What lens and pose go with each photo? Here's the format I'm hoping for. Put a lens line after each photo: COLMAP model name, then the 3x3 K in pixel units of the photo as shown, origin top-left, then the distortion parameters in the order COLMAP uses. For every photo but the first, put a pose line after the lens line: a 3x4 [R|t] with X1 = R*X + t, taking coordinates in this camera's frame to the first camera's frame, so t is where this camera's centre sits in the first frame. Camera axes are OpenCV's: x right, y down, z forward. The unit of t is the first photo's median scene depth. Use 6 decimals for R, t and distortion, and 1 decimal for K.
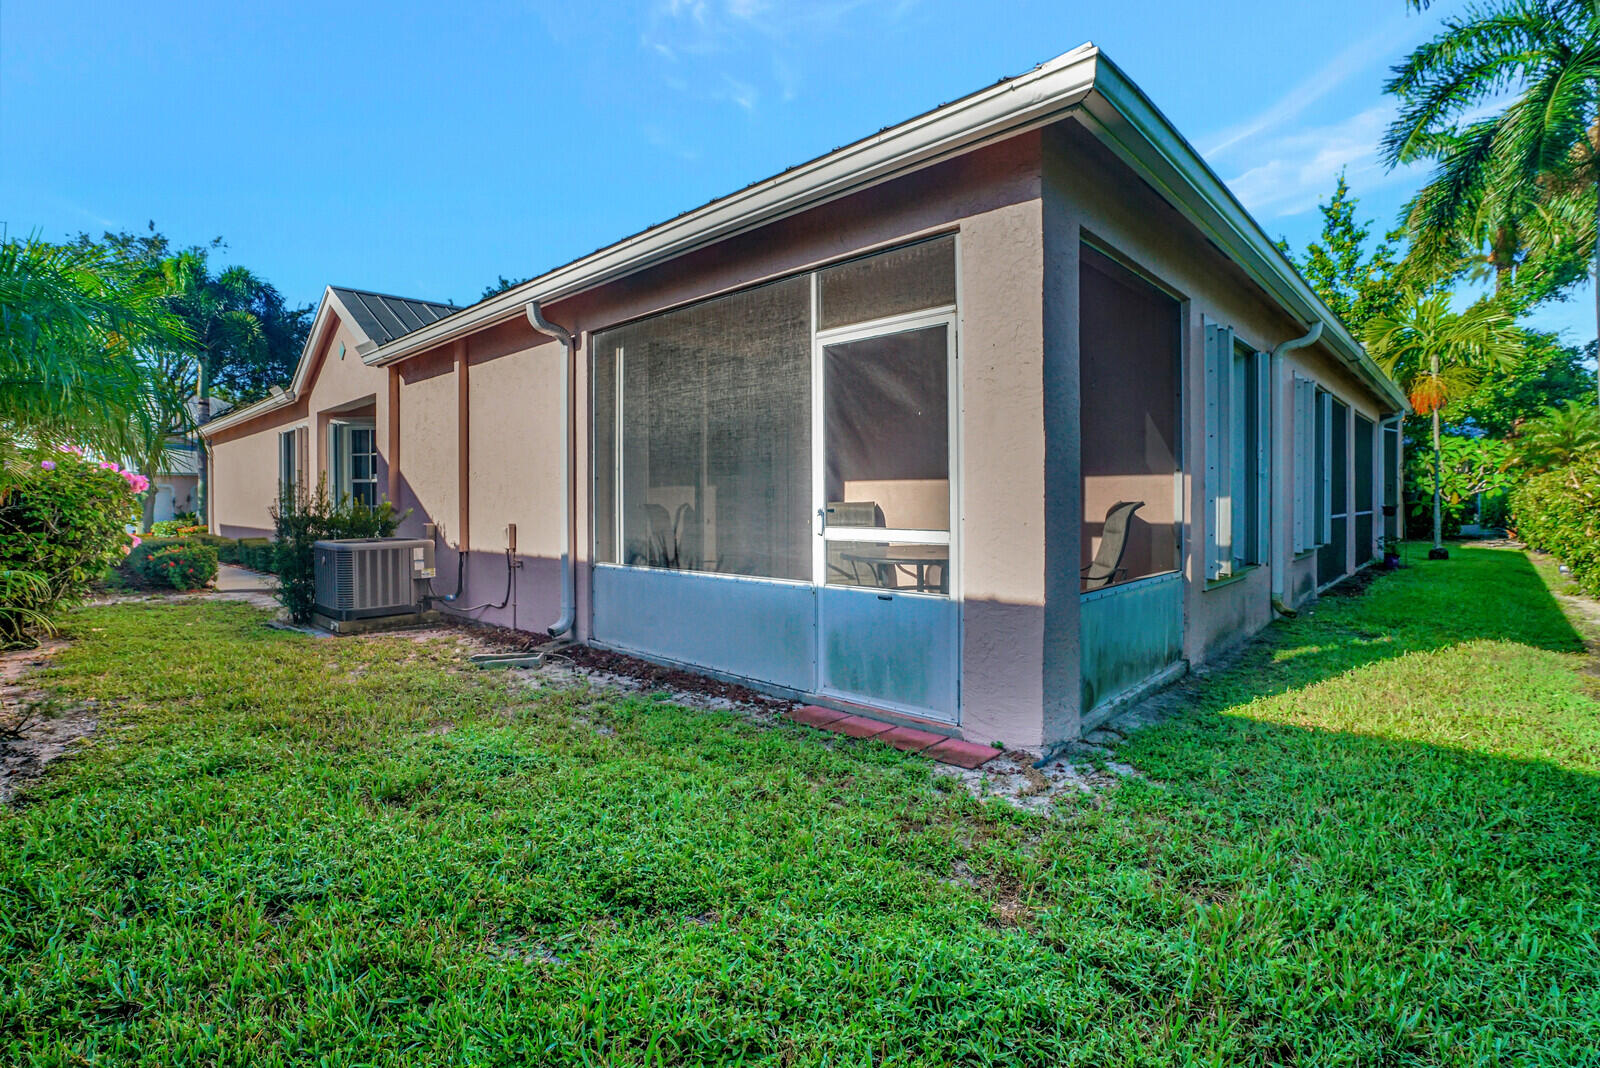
lens RADIAL K [[750.6, 0, 769.1], [0, 750.6, 515.8], [0, 0, 1]] dist [-0.046331, 0.009354]
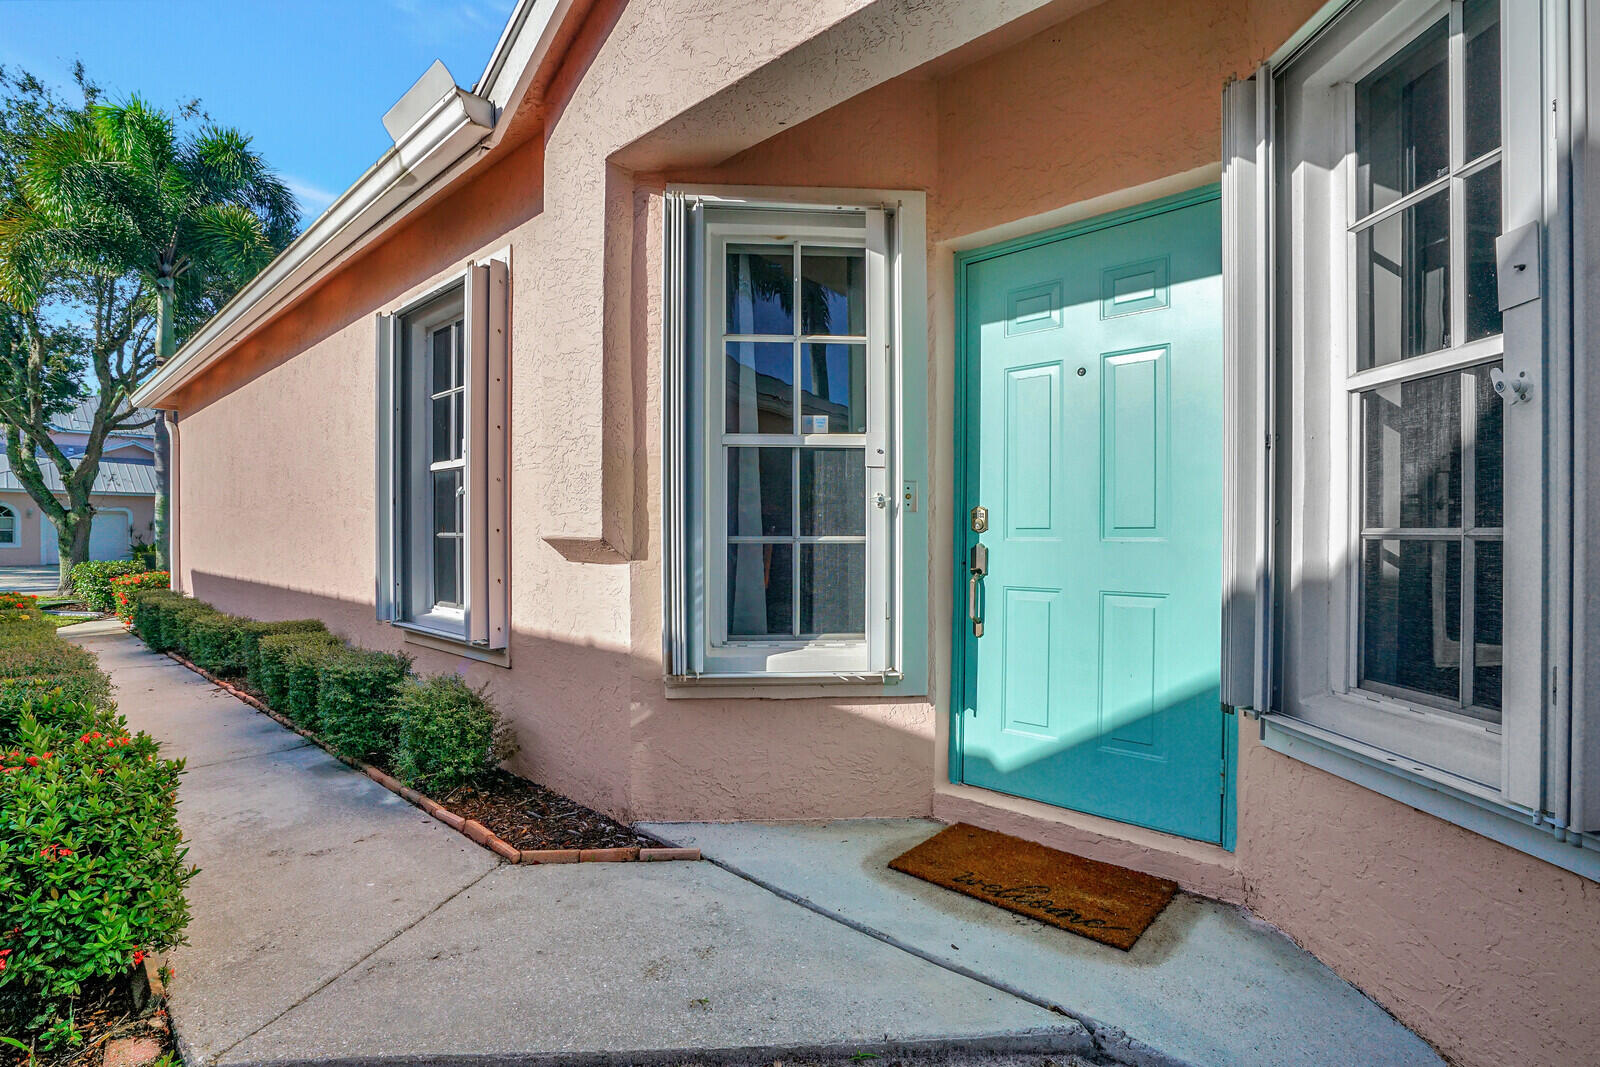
lens RADIAL K [[742.4, 0, 787.0], [0, 742.4, 542.2], [0, 0, 1]] dist [-0.040978, 0.009172]
pose [[0.999141, 0.001645, 0.041402, -0.308311], [-0.001472, 0.999990, -0.004210, -0.006650], [-0.041409, 0.004145, 0.999134, 0.414154]]
